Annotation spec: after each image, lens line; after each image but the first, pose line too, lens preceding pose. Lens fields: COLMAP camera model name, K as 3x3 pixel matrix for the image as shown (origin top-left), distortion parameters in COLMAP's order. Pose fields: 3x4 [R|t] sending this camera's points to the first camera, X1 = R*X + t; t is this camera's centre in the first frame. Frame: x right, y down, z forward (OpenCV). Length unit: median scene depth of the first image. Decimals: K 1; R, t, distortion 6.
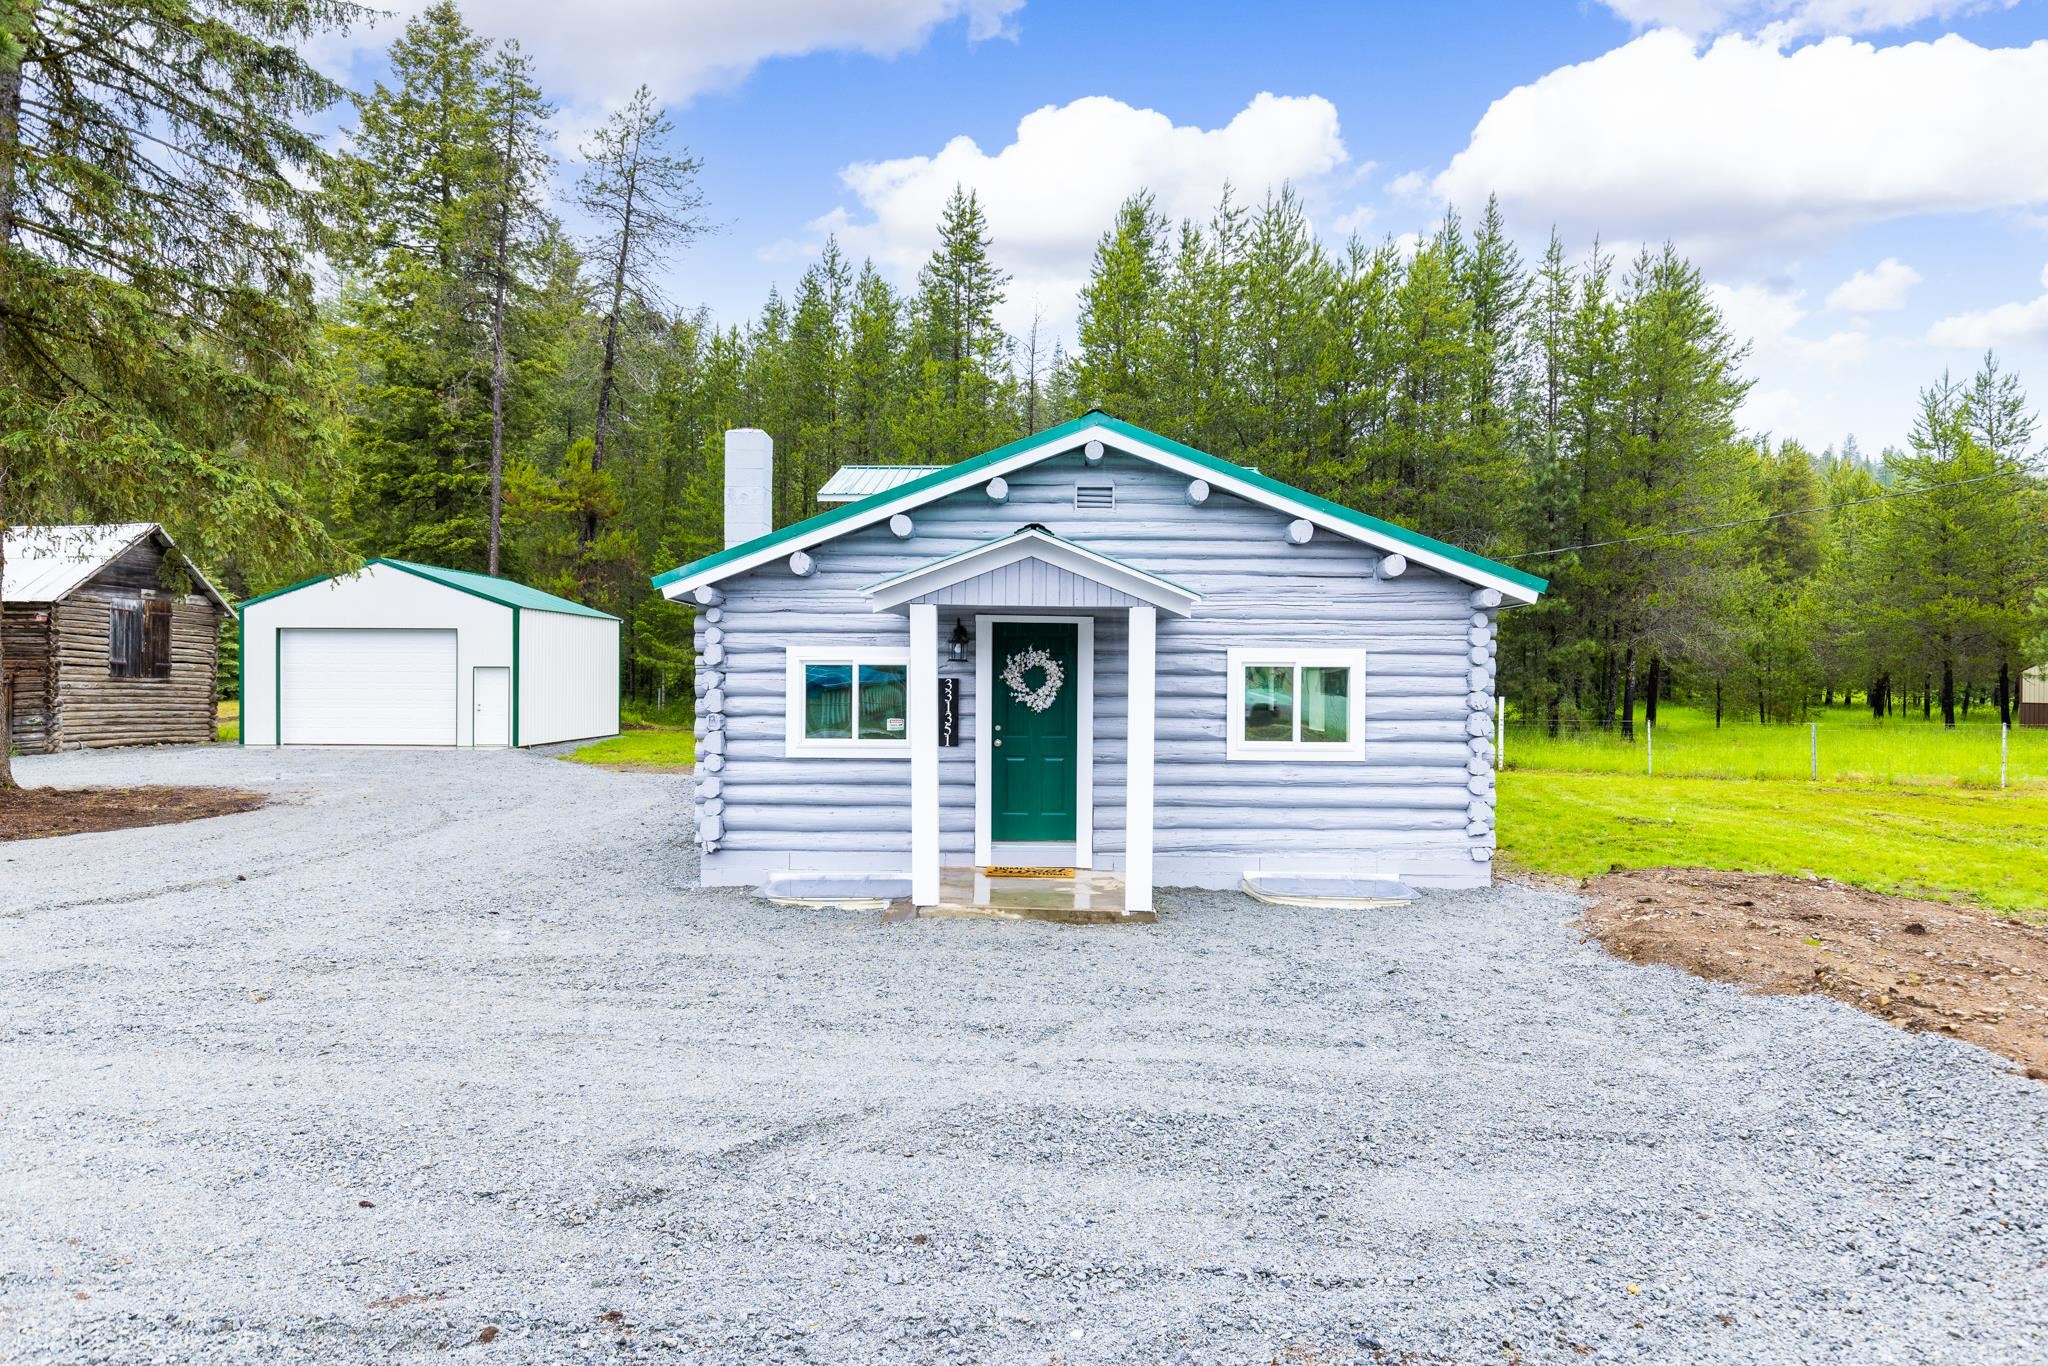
lens RADIAL K [[1259.1, 0, 1024.0], [0, 1259.1, 683.0], [0, 0, 1]] dist [-0.000512, 0.002155]
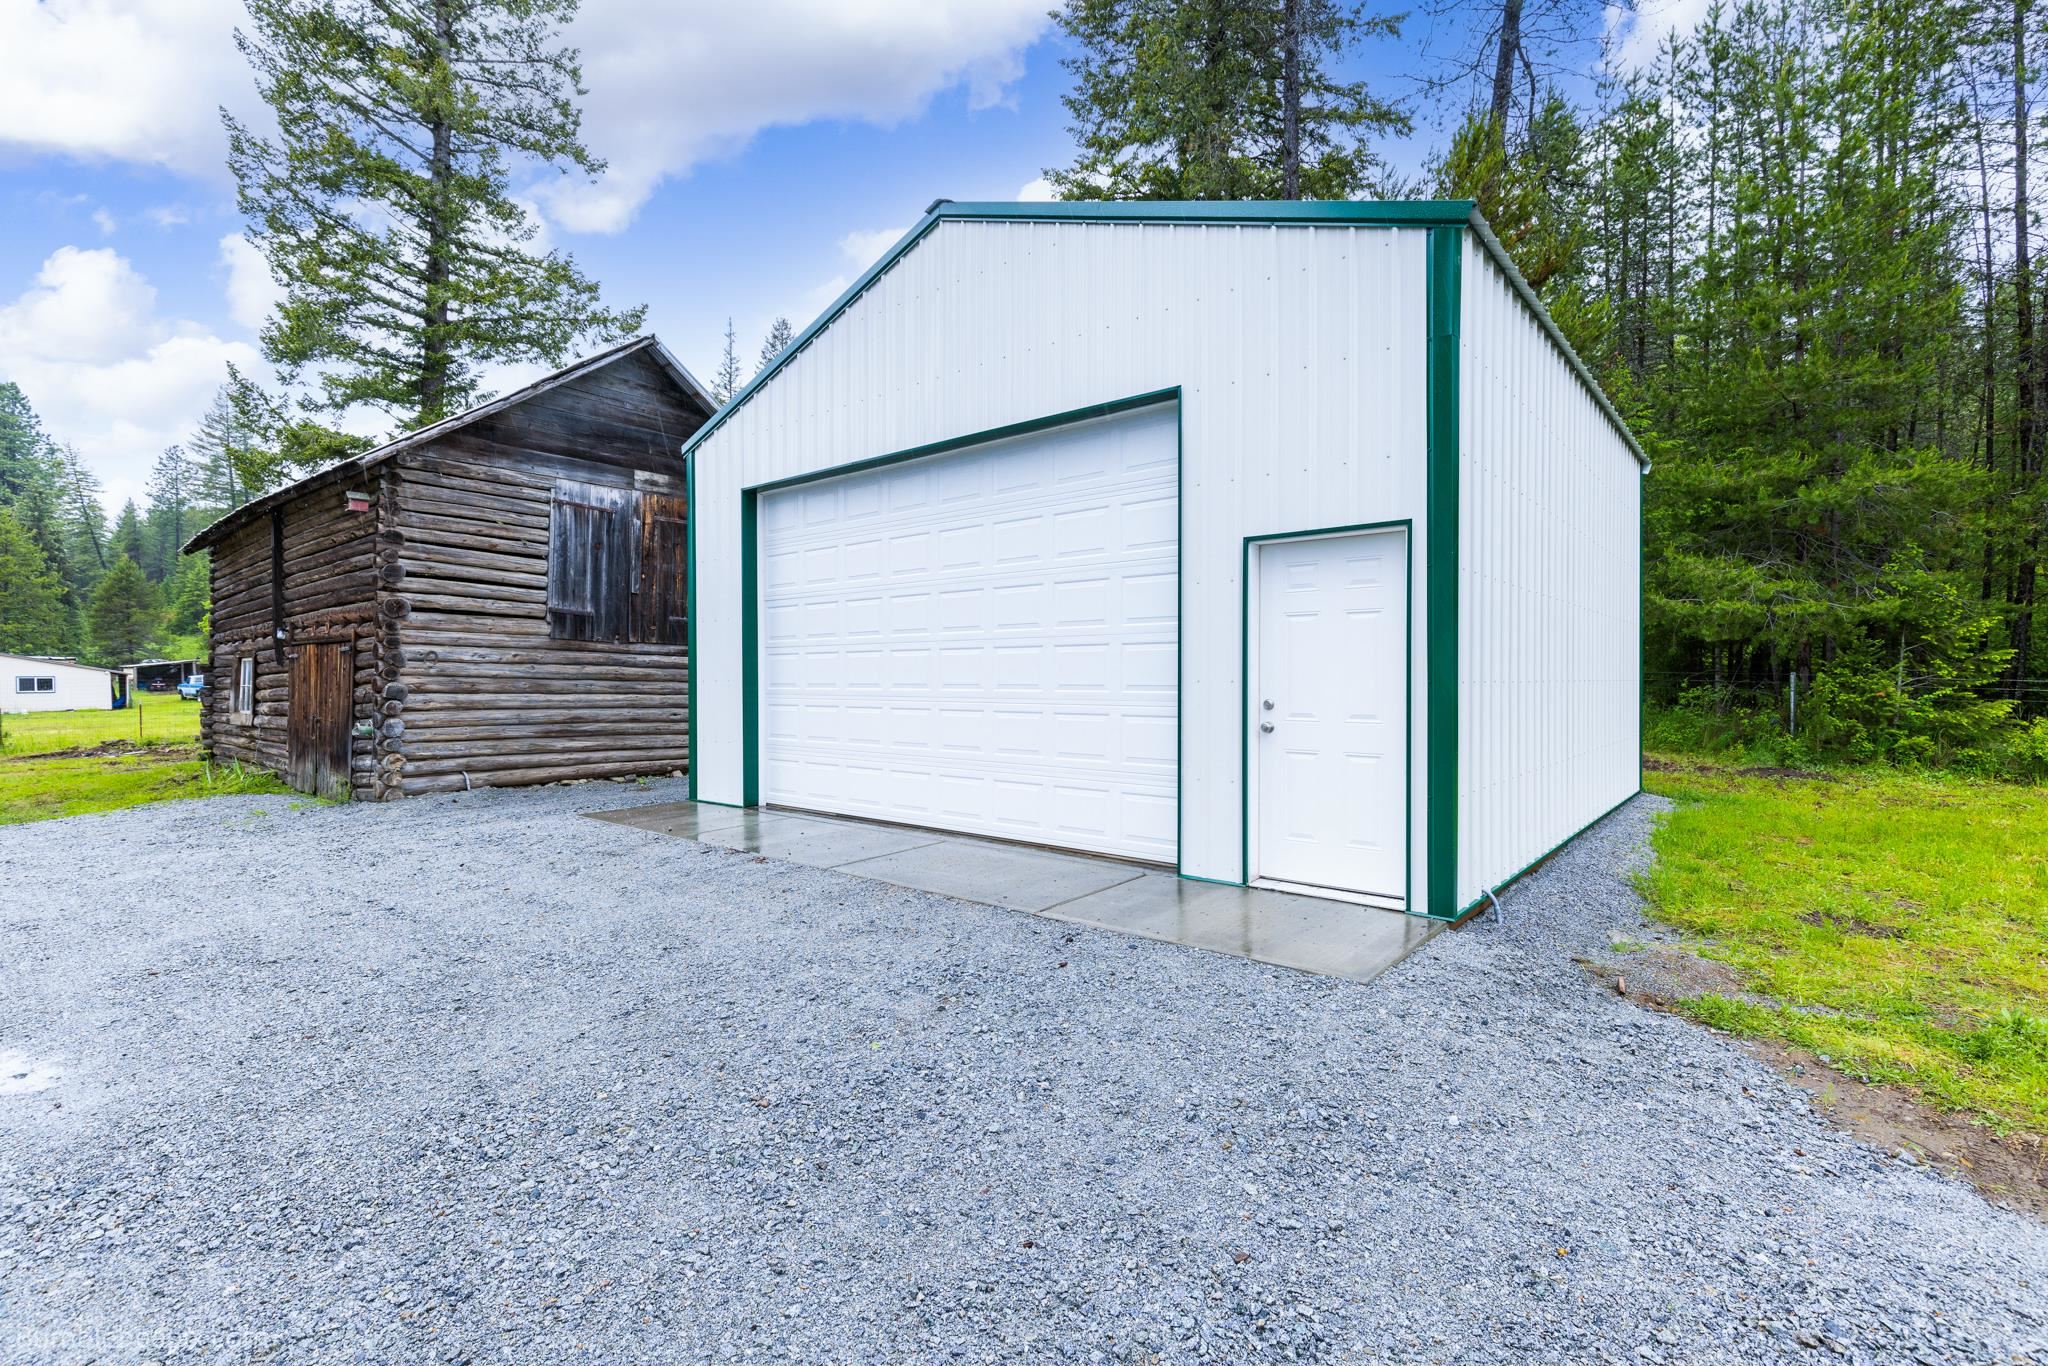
lens RADIAL K [[910.8, 0, 1024.0], [0, 910.8, 683.0], [0, 0, 1]] dist [0.000450, 0.000263]
pose [[0.788339, -0.005316, -0.615218, -0.393155], [0.004834, 0.999985, -0.002447, 0.015051], [0.615222, -0.001045, 0.788354, 0.906111]]
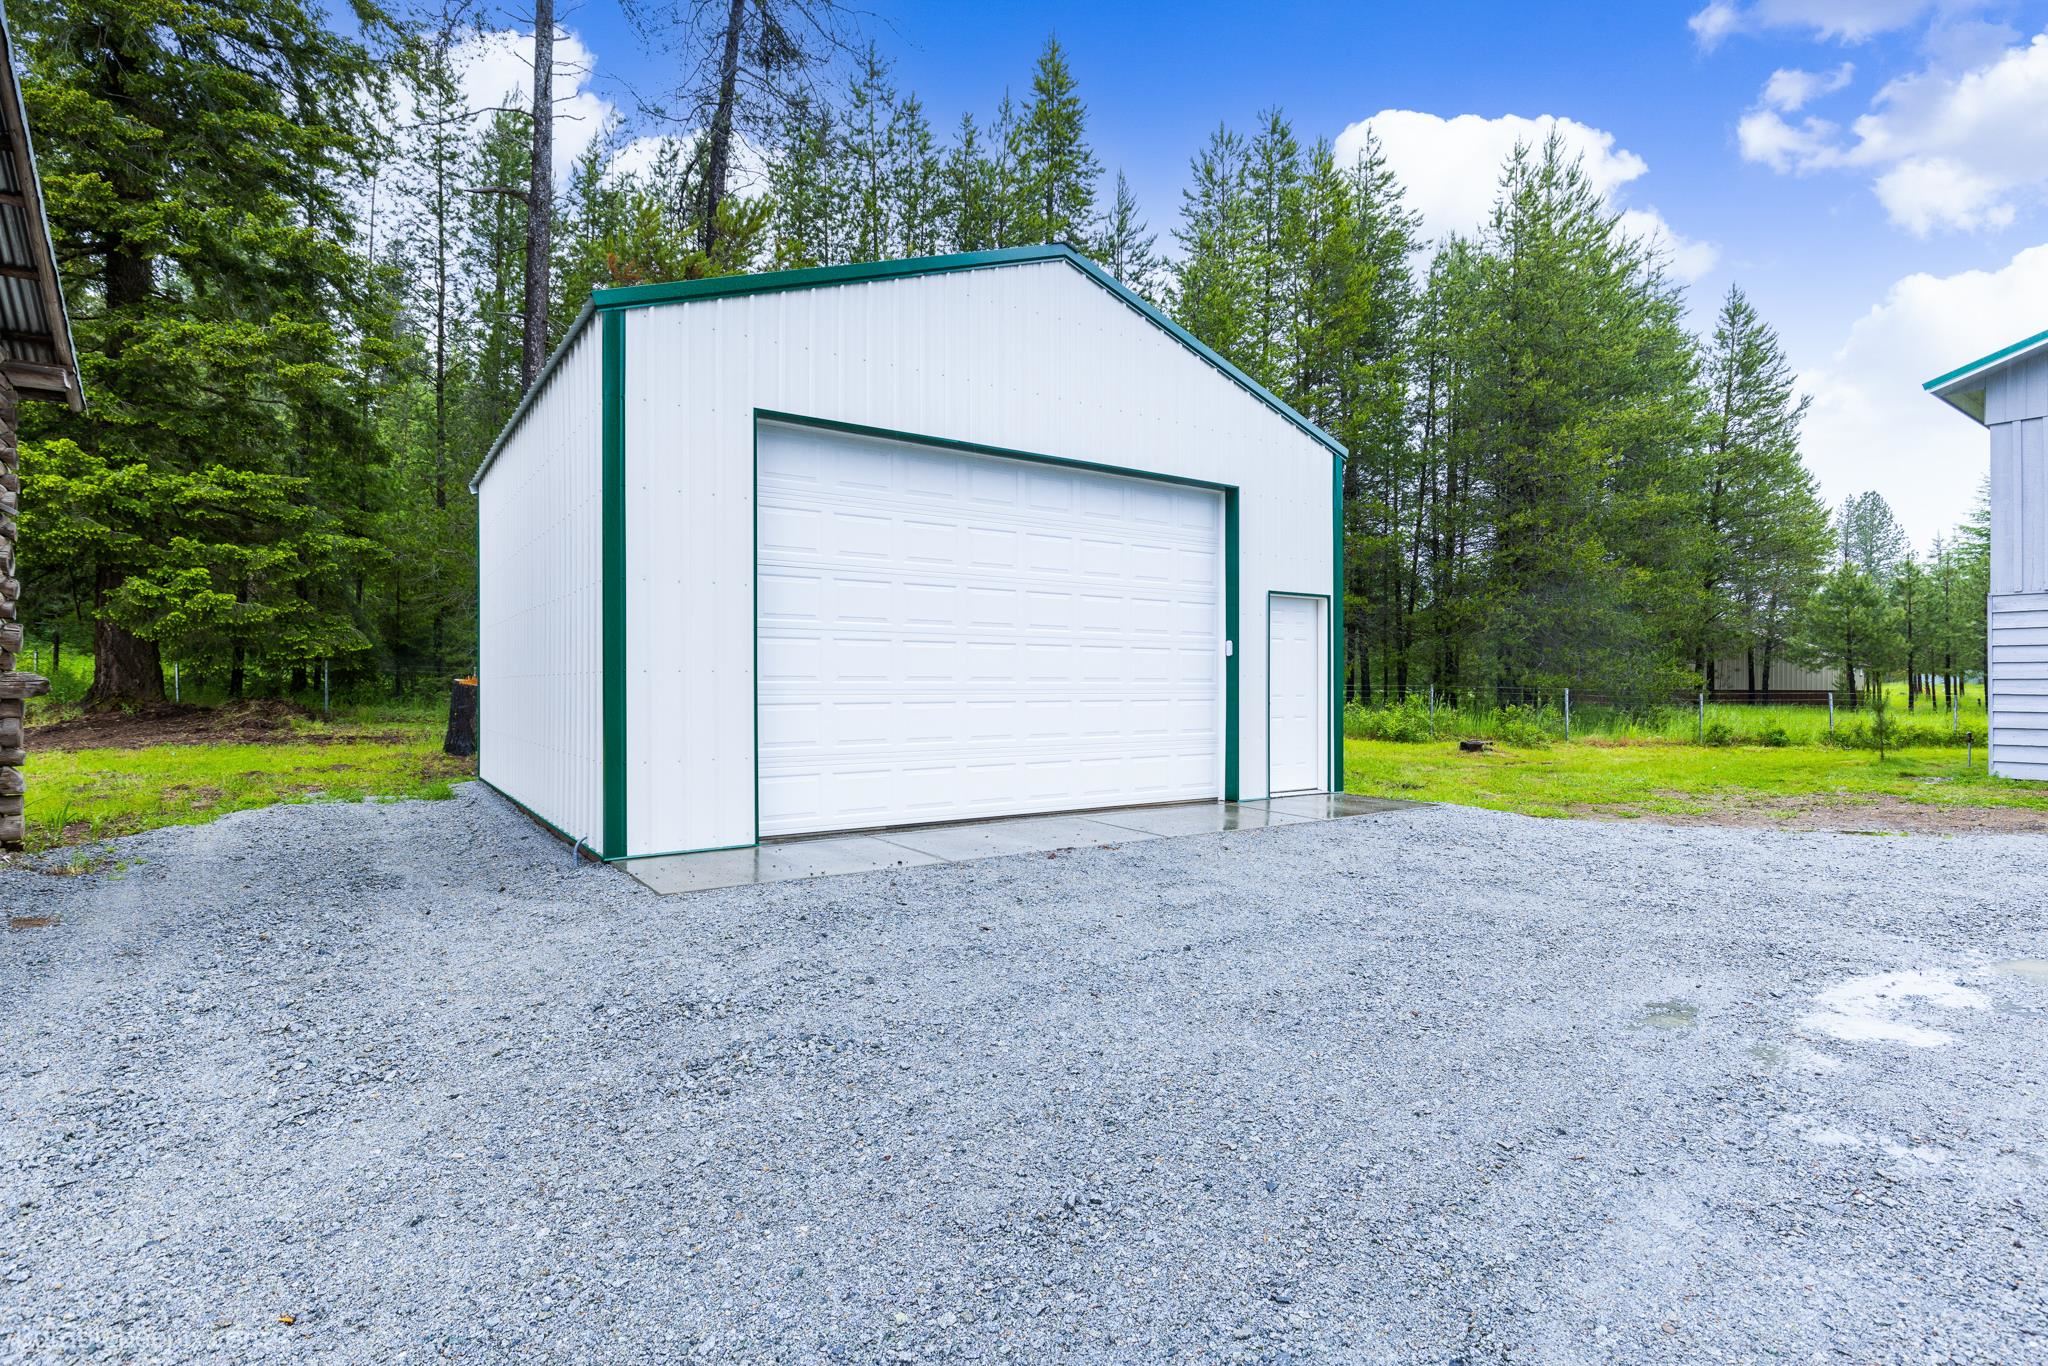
lens RADIAL K [[994.8, 0, 1020.4], [0, 994.8, 685.0], [0, 0, 1]] dist [-0.005639, 0.001439]
pose [[0.806764, -0.006407, 0.590839, -0.726059], [0.009492, 0.999953, -0.002117, 0.017443], [-0.590797, 0.007316, 0.806787, 0.857875]]
